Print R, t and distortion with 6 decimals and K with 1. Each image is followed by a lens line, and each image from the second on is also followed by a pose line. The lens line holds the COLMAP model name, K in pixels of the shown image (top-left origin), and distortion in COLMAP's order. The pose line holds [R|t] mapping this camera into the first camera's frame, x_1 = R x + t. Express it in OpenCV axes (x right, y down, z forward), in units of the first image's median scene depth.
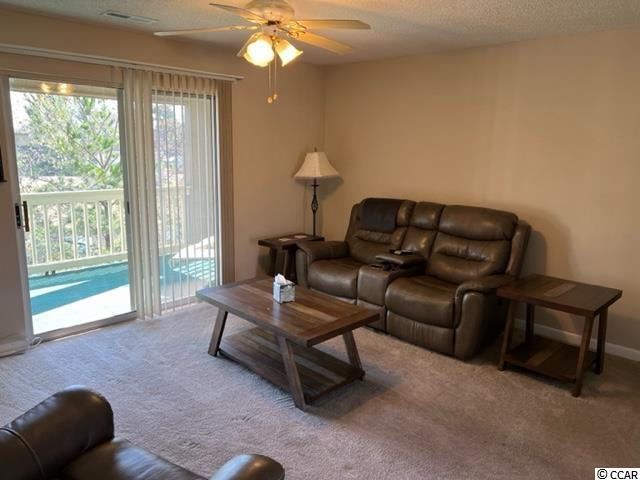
lens RADIAL K [[478.7, 0, 322.9], [0, 478.7, 240.2], [0, 0, 1]] dist [0.014010, -0.000496]
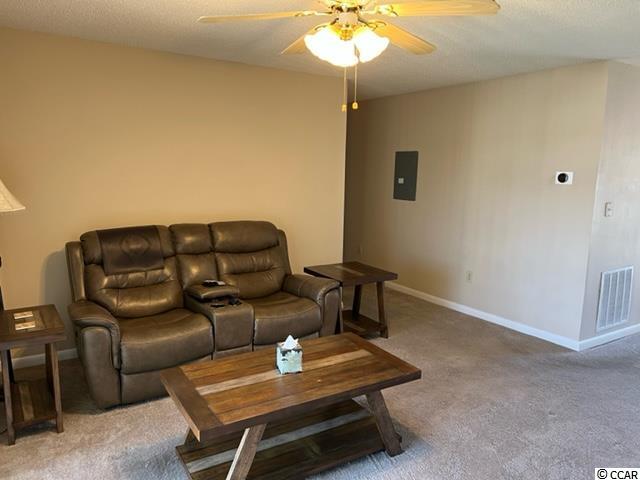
lens RADIAL K [[478.7, 0, 322.9], [0, 478.7, 240.2], [0, 0, 1]] dist [0.014010, -0.000496]
pose [[0.216336, -0.175433, 0.960428, -0.836817], [0.175513, 0.974686, 0.138503, -0.187049], [-0.960413, 0.138604, 0.241651, 0.802452]]
